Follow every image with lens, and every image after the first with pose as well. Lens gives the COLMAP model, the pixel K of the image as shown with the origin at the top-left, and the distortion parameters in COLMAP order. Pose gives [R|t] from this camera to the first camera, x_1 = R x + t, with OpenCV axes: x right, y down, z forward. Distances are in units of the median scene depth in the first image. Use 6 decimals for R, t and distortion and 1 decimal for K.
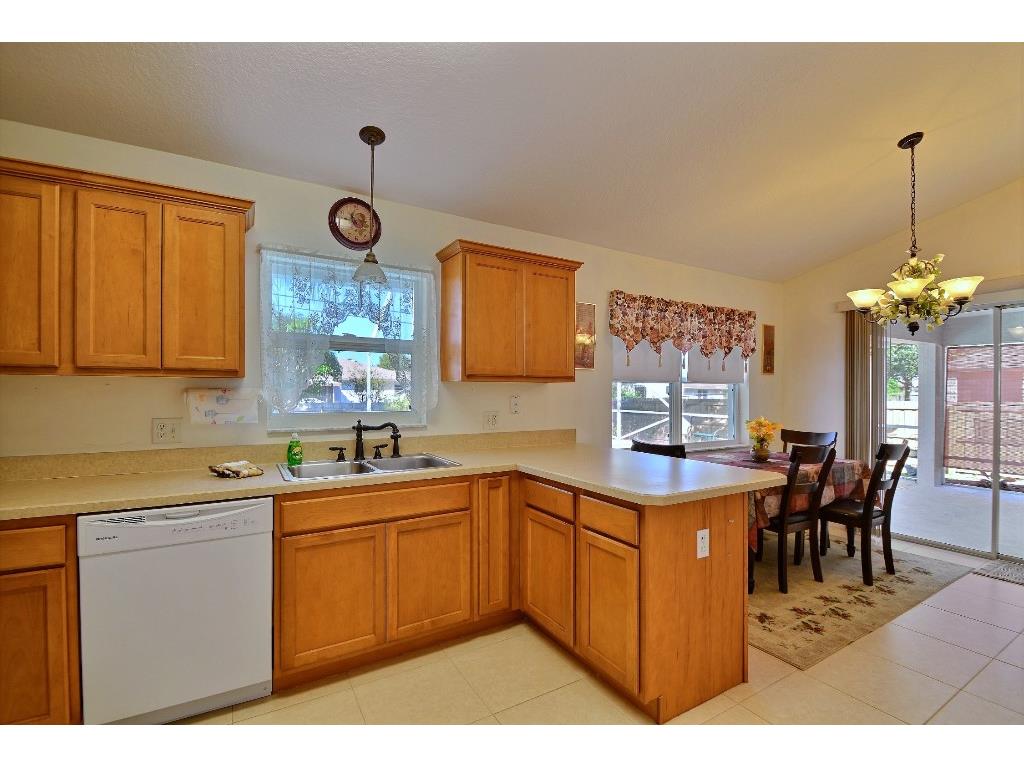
lens RADIAL K [[454.6, 0, 505.5], [0, 454.6, 391.2], [0, 0, 1]] dist [0.011655, -0.015874]
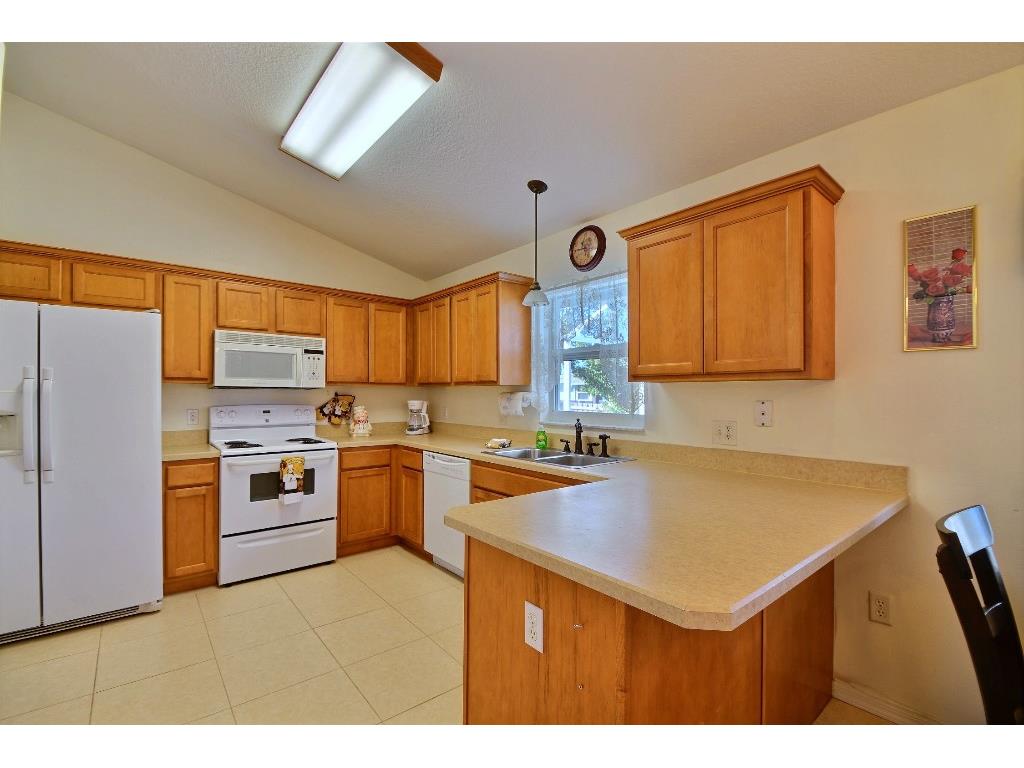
lens RADIAL K [[454.6, 0, 505.5], [0, 454.6, 391.2], [0, 0, 1]] dist [0.011655, -0.015874]
pose [[0.159717, -0.008100, -0.987130, 0.768258], [-0.002164, 0.999961, -0.008555, 0.002983], [0.987160, 0.003502, 0.159694, 0.614377]]
